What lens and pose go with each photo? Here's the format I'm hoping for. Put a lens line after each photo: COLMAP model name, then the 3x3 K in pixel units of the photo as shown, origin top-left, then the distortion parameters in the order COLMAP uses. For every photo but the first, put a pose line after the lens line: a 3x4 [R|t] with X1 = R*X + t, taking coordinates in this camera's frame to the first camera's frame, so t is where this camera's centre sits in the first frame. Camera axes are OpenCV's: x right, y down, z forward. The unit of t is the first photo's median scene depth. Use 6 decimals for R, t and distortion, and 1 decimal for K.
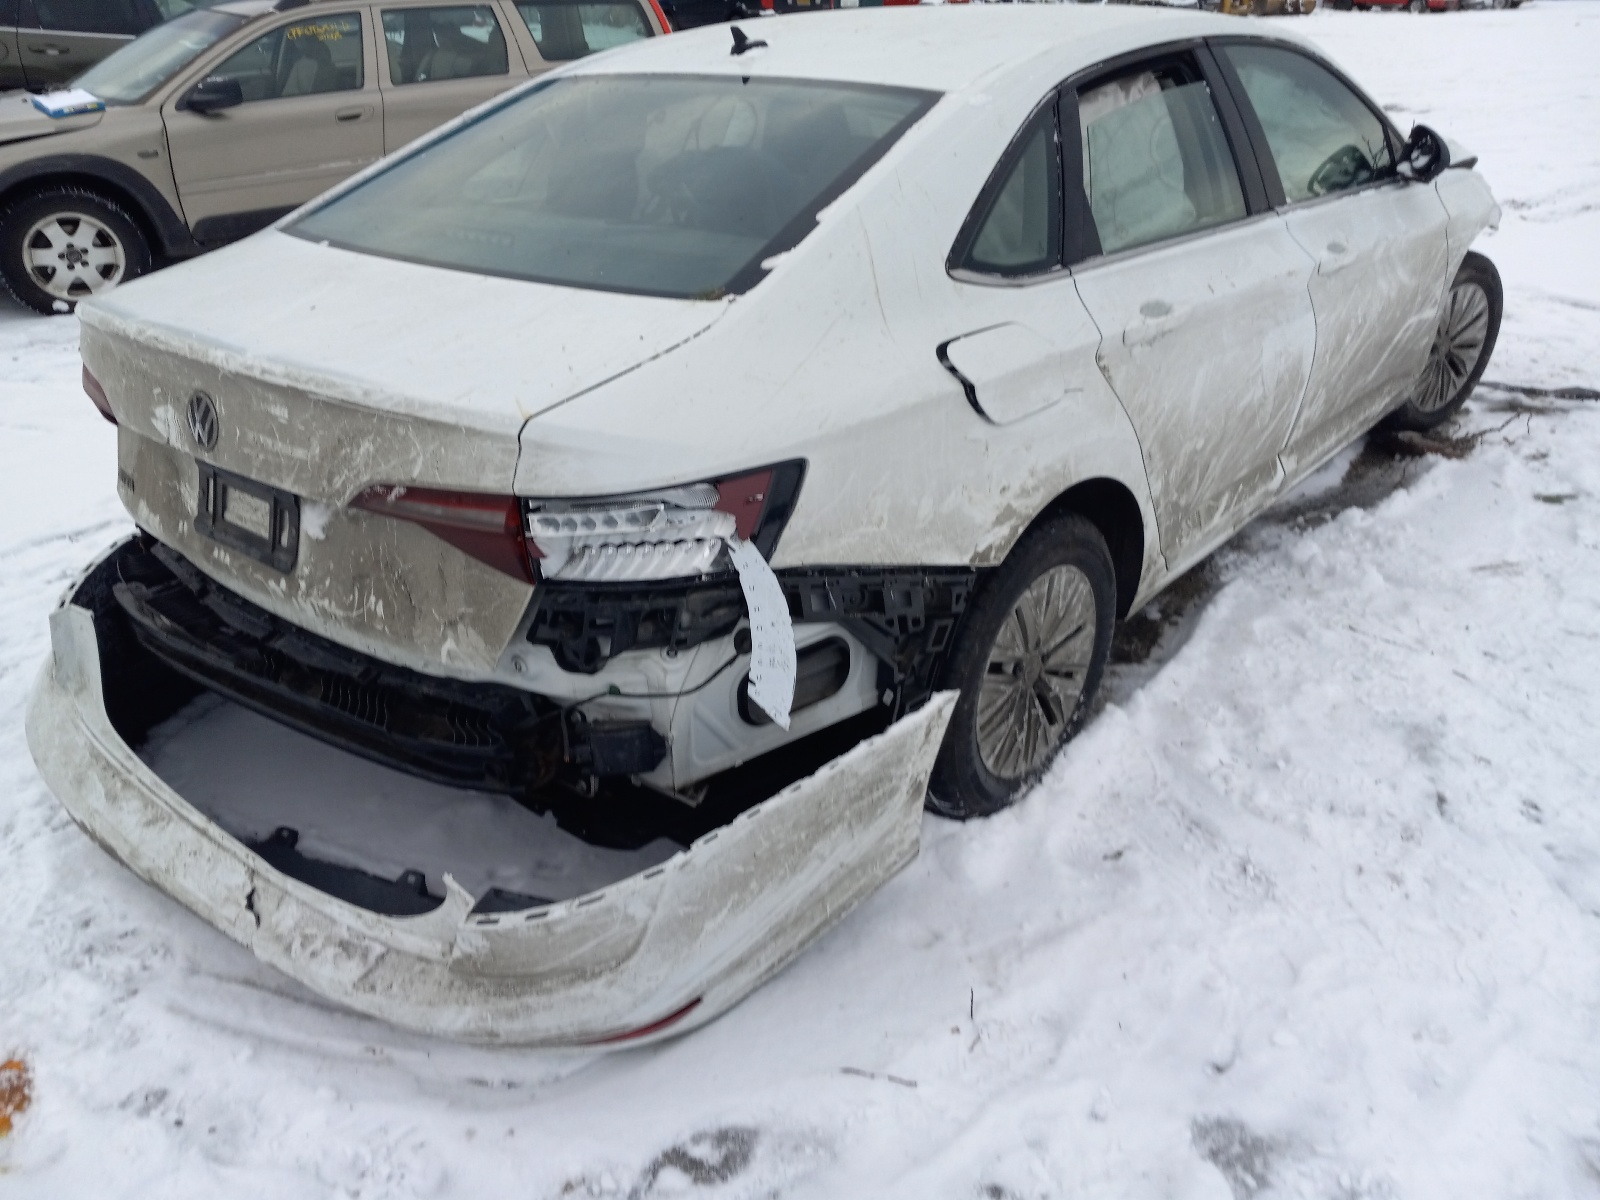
lens RADIAL K [[1273.2, 0, 798.1], [0, 1273.2, 592.0], [0, 0, 1]] dist [0.007428, -0.003223]
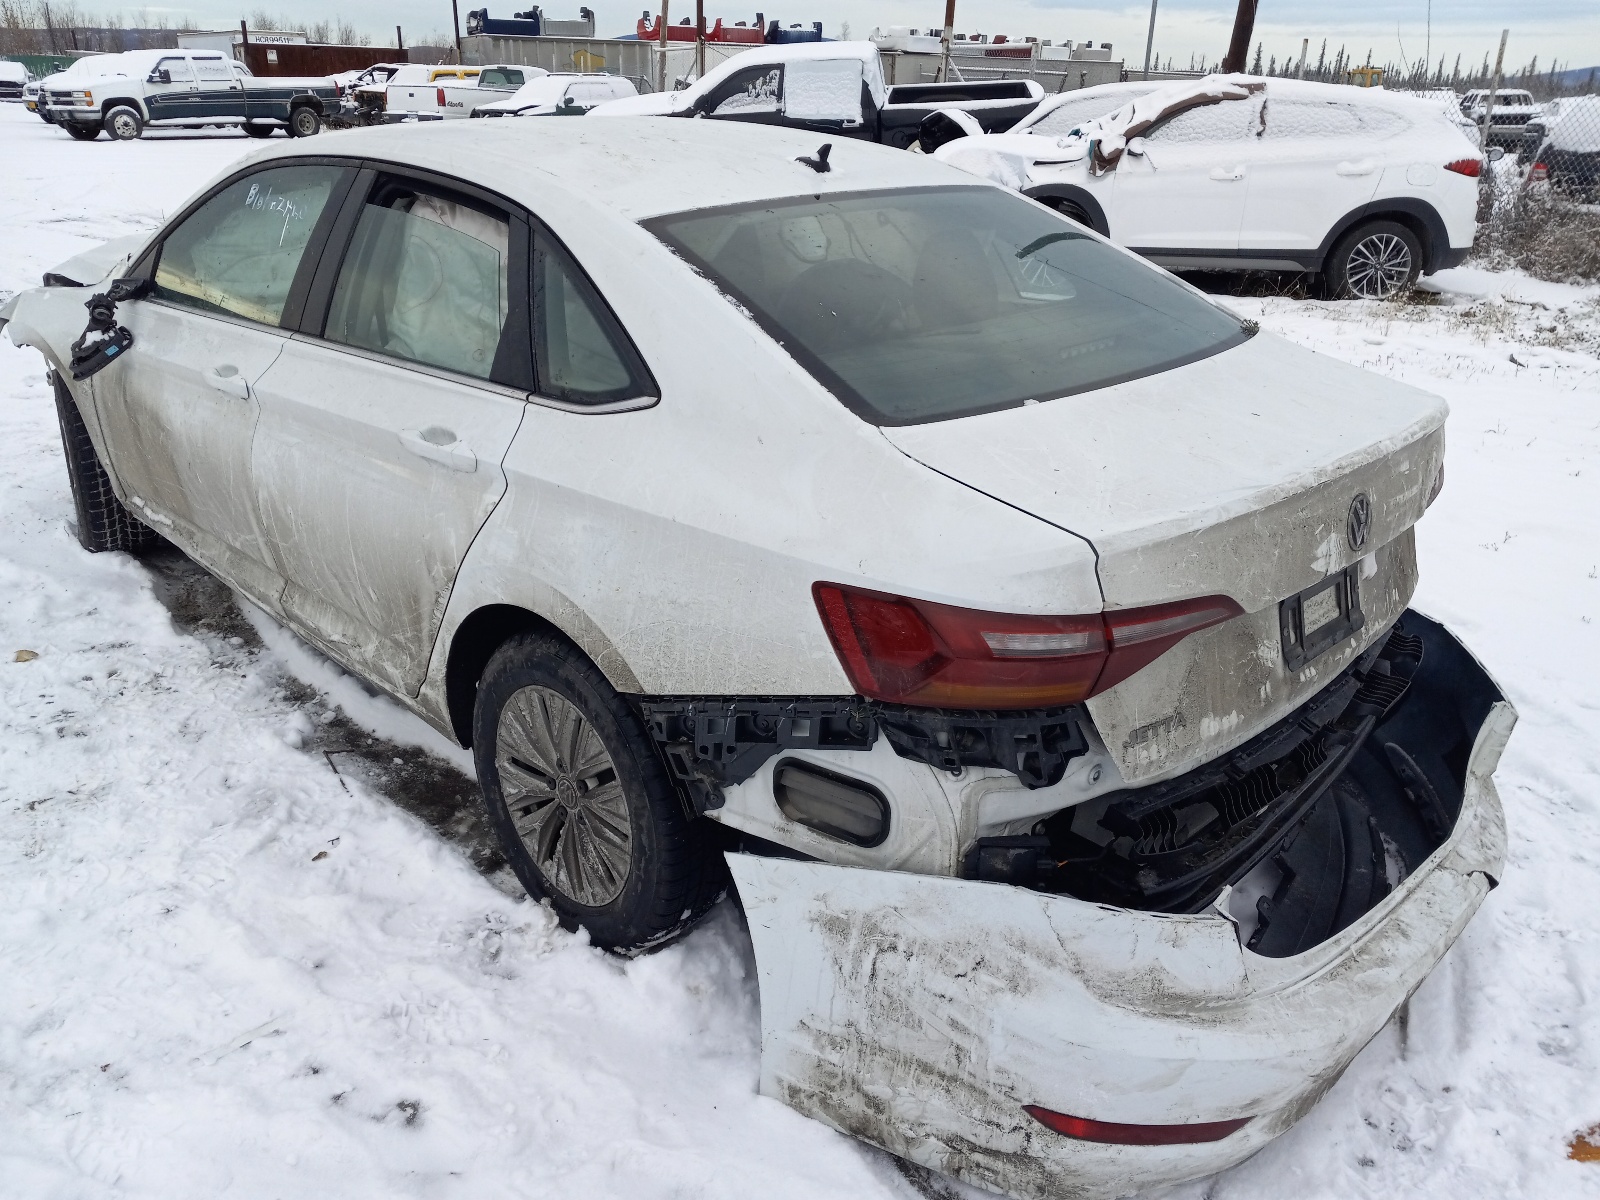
lens RADIAL K [[1273.2, 0, 799.1], [0, 1273.2, 609.3], [0, 0, 1]] dist [0.007428, -0.003223]
pose [[0.099115, -0.337619, 0.936050, -1.362774], [0.427022, 0.864093, 0.266449, -0.490275], [-0.898793, 0.373305, 0.229816, 1.072172]]
